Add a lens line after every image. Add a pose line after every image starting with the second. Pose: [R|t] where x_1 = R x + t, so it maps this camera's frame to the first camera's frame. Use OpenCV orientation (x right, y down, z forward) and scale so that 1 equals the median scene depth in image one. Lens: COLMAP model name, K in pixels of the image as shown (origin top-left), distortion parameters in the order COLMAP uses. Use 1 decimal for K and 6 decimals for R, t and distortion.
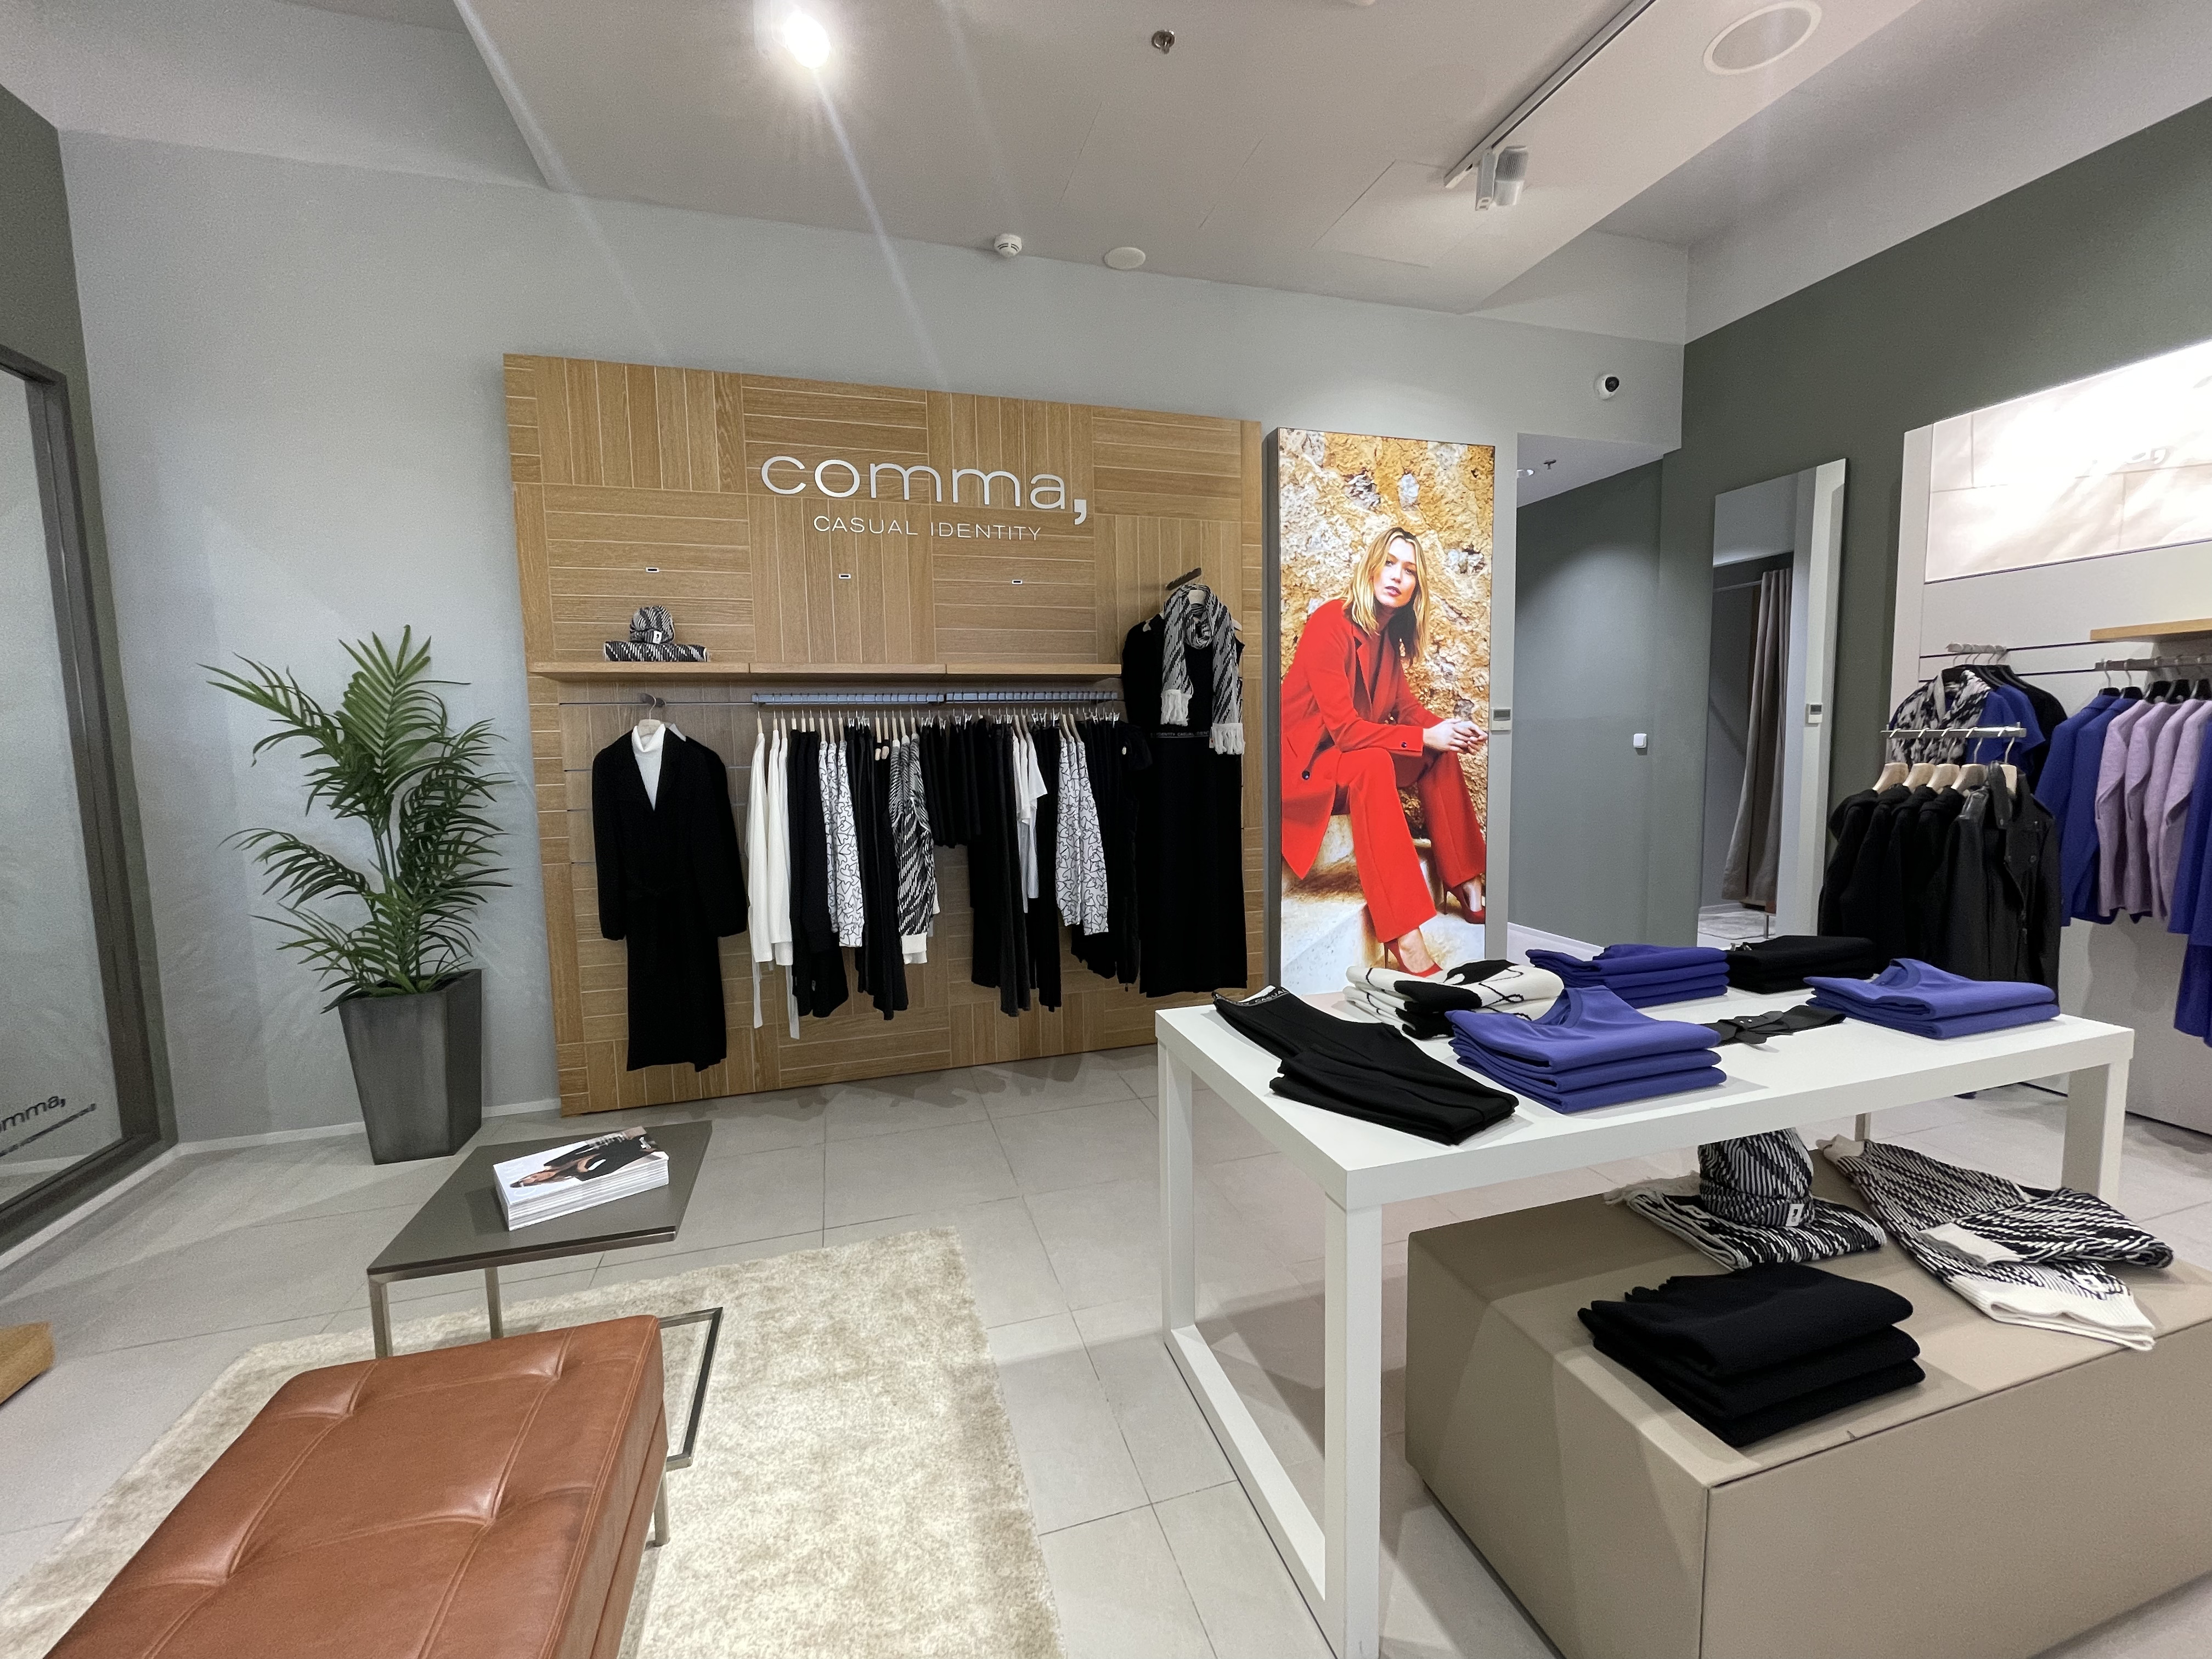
lens RADIAL K [[896.9, 0, 1105.1], [0, 896.9, 821.9], [0, 0, 1]] dist [-0.000734, -0.000226]
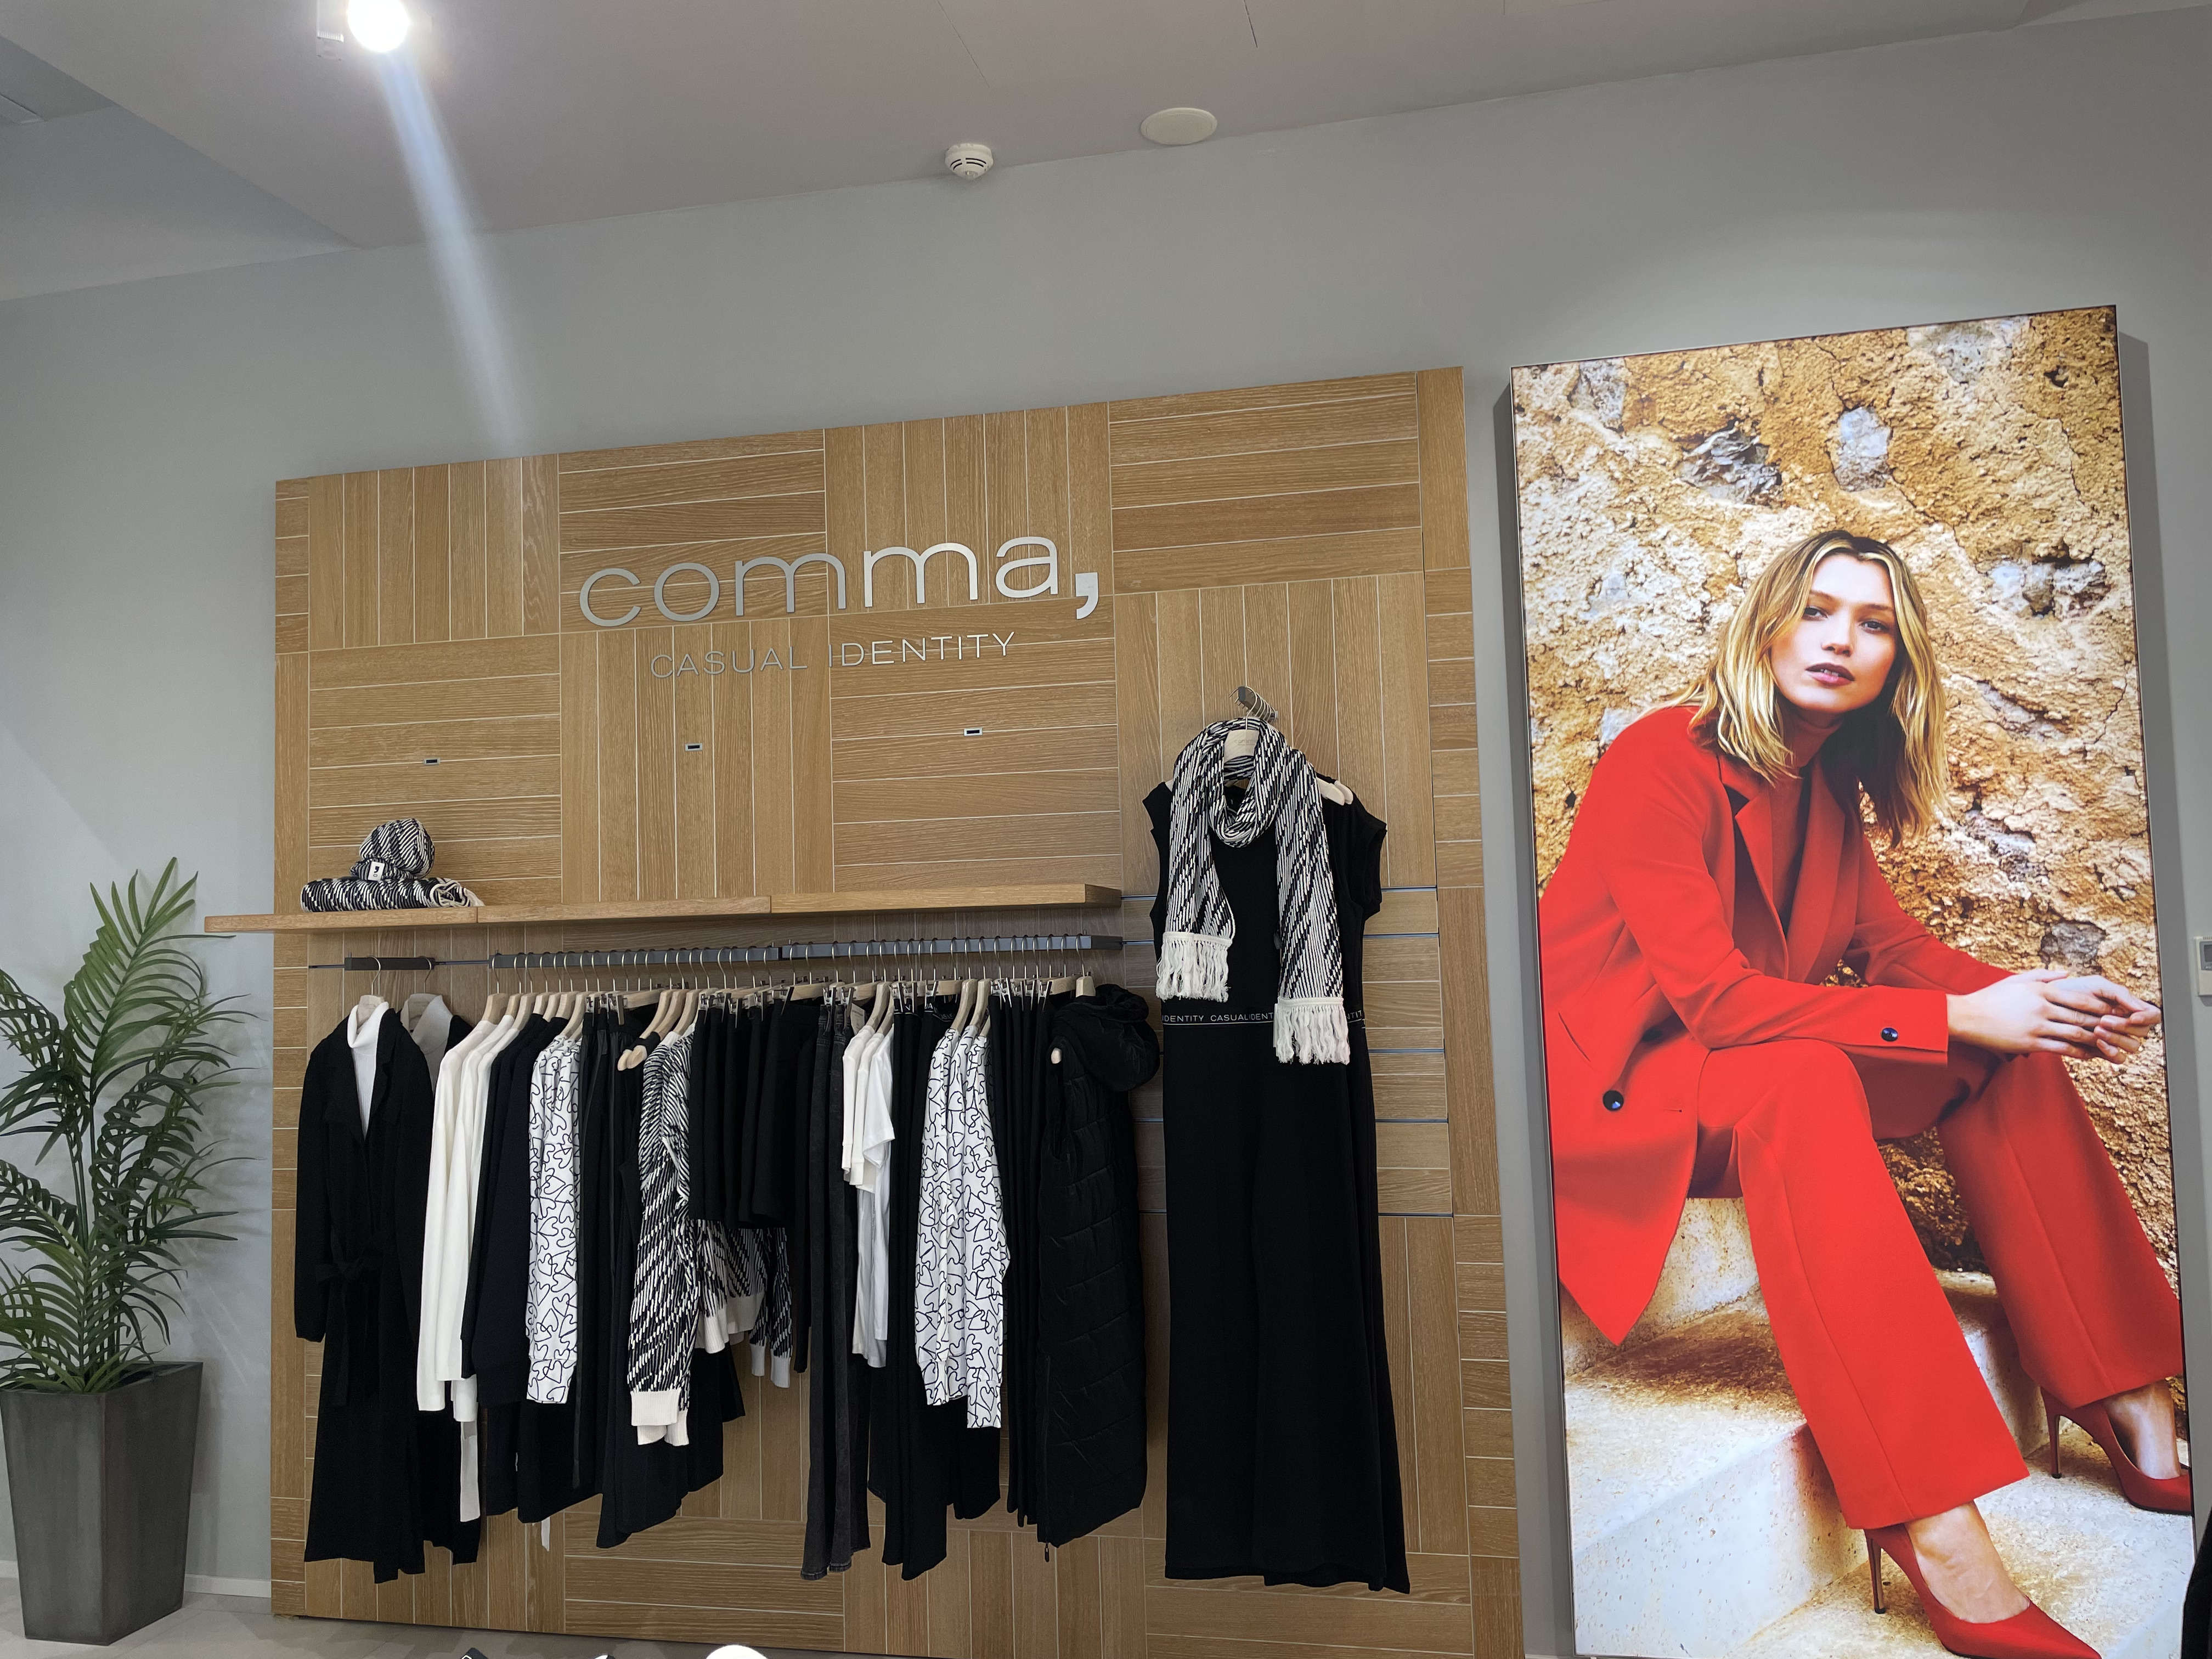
lens RADIAL K [[1682.1, 0, 1102.7], [0, 1682.1, 815.5], [0, 0, 1]] dist [0.096382, -0.128799]
pose [[0.870418, -0.039667, -0.490712, 0.429338], [-0.032723, 0.989883, -0.138062, -0.068773], [0.491224, 0.136229, 0.860314, 0.139988]]
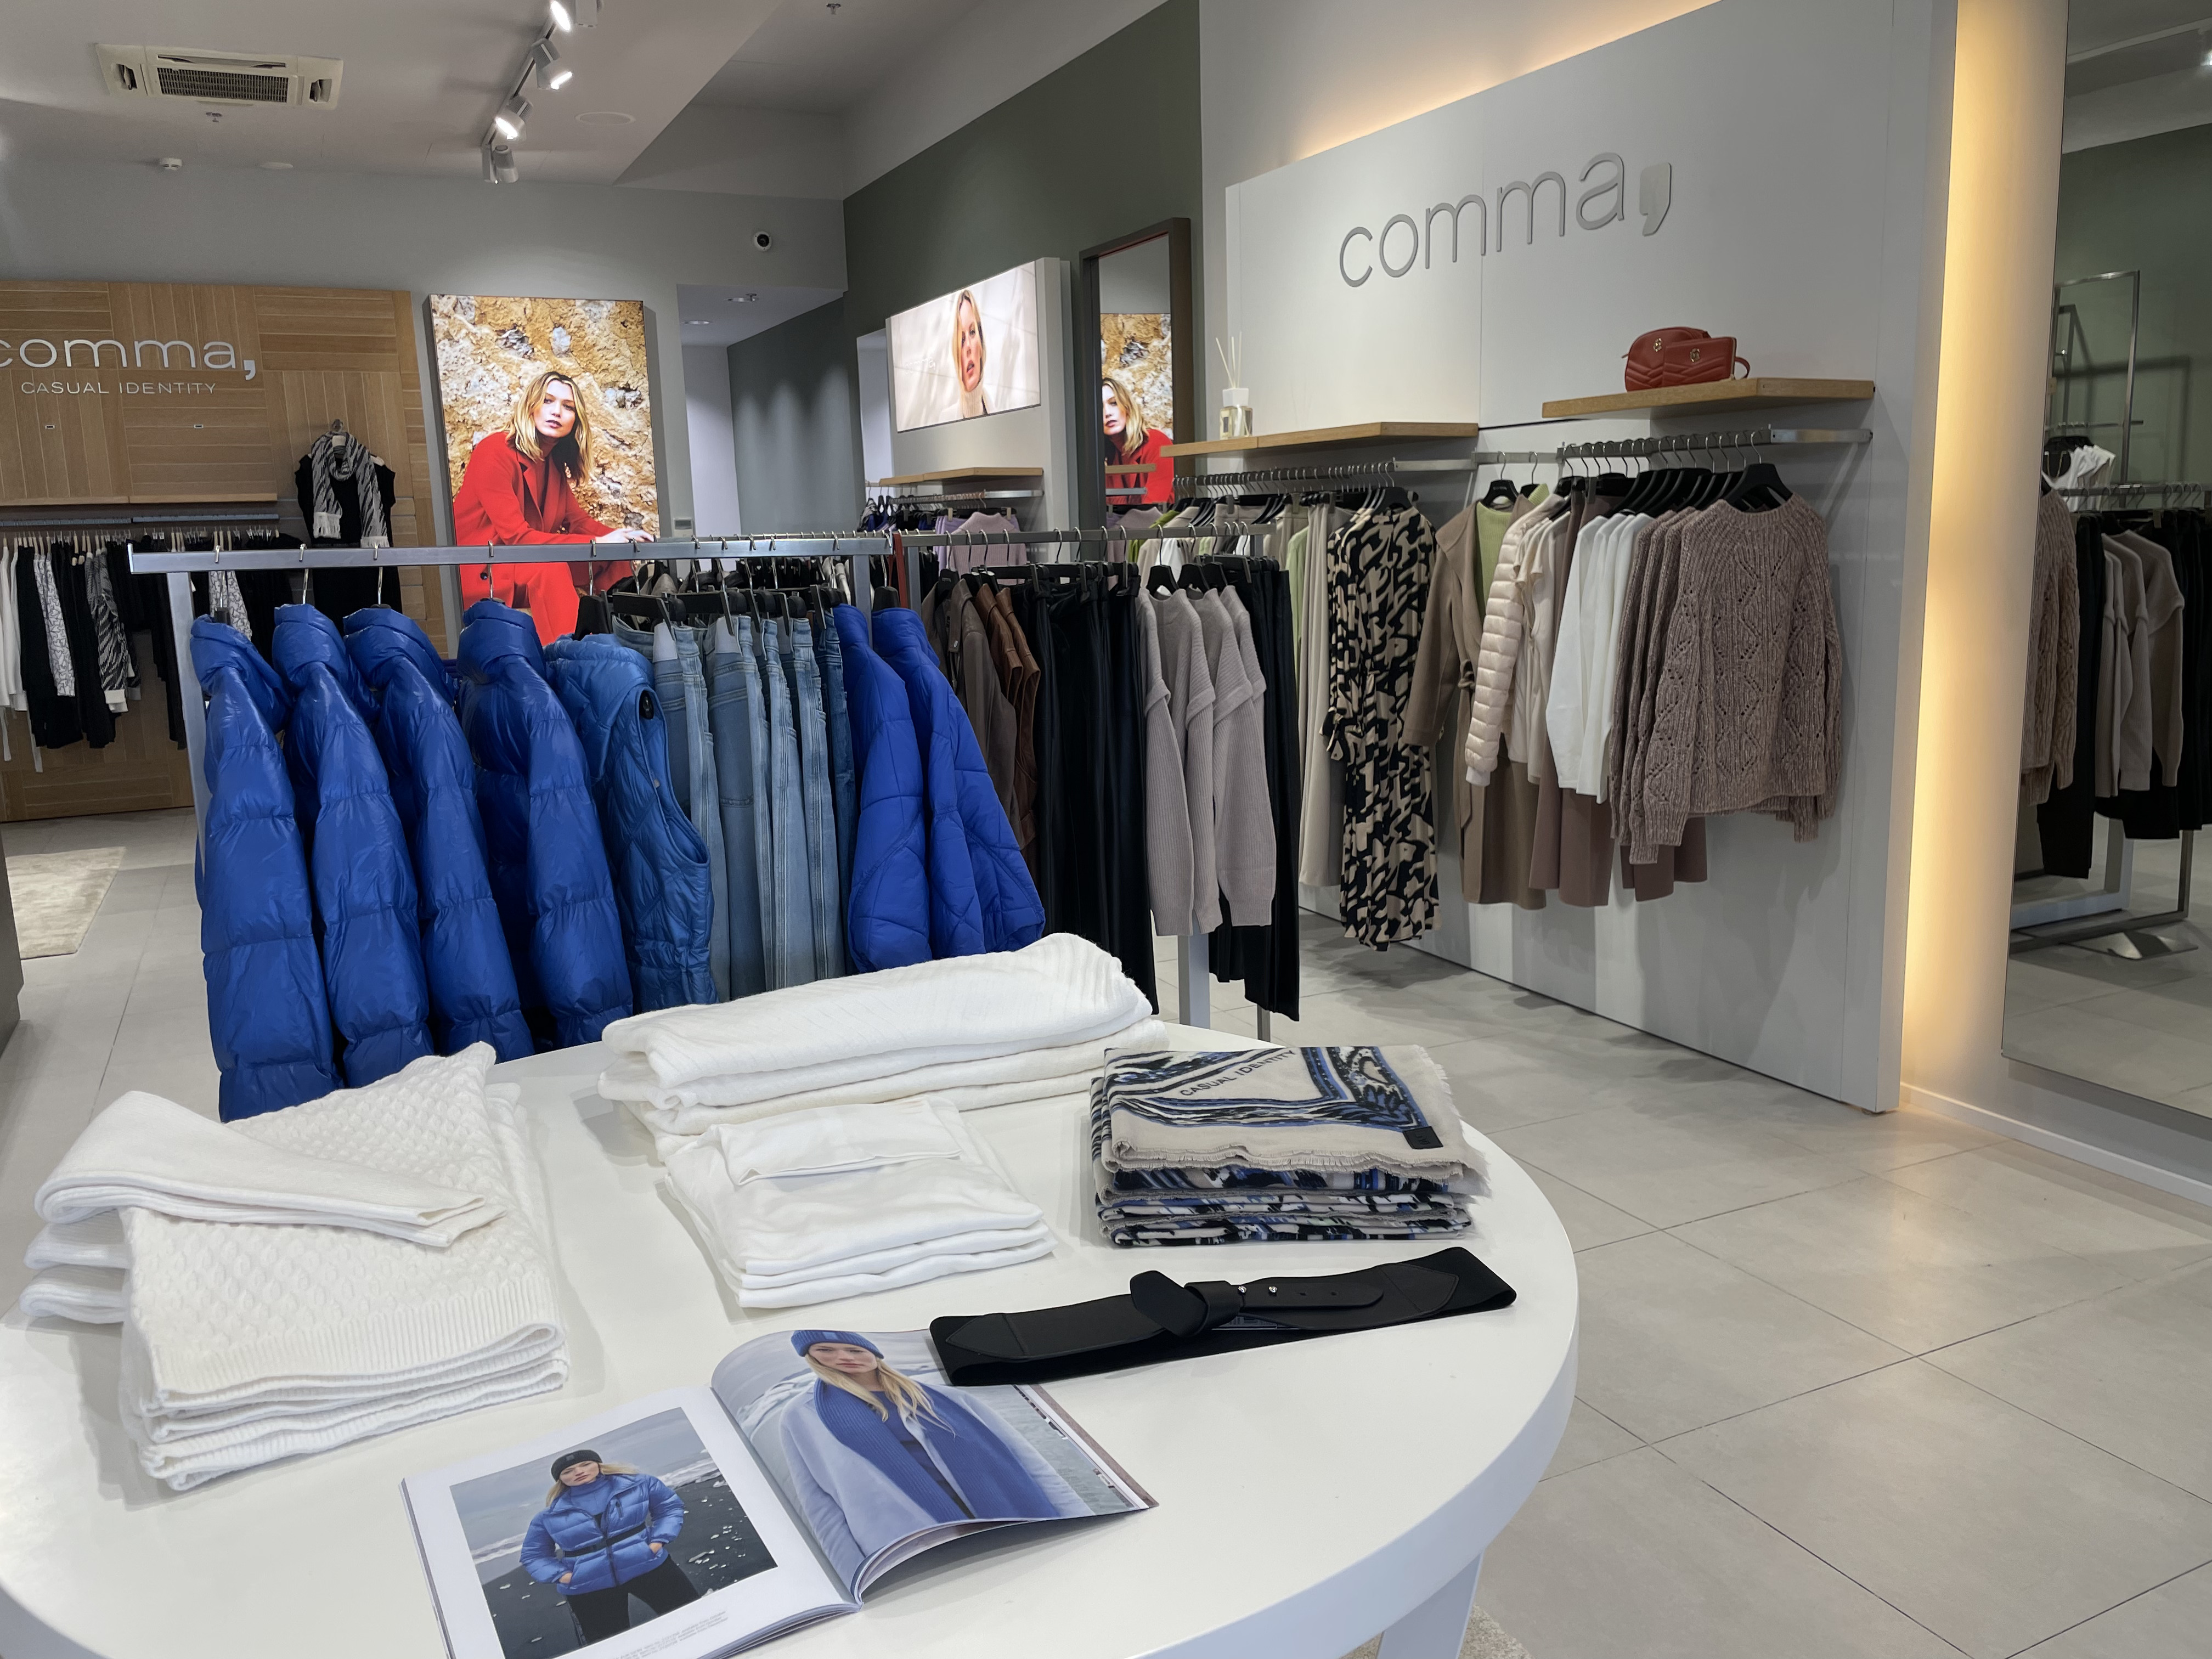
lens RADIAL K [[1682.1, 0, 1102.7], [0, 1682.1, 815.5], [0, 0, 1]] dist [0.096382, -0.128799]
pose [[0.987550, -0.035951, 0.153140, 0.709496], [0.023546, 0.996349, 0.082062, 0.106735], [-0.155531, -0.077435, 0.984791, -1.502194]]
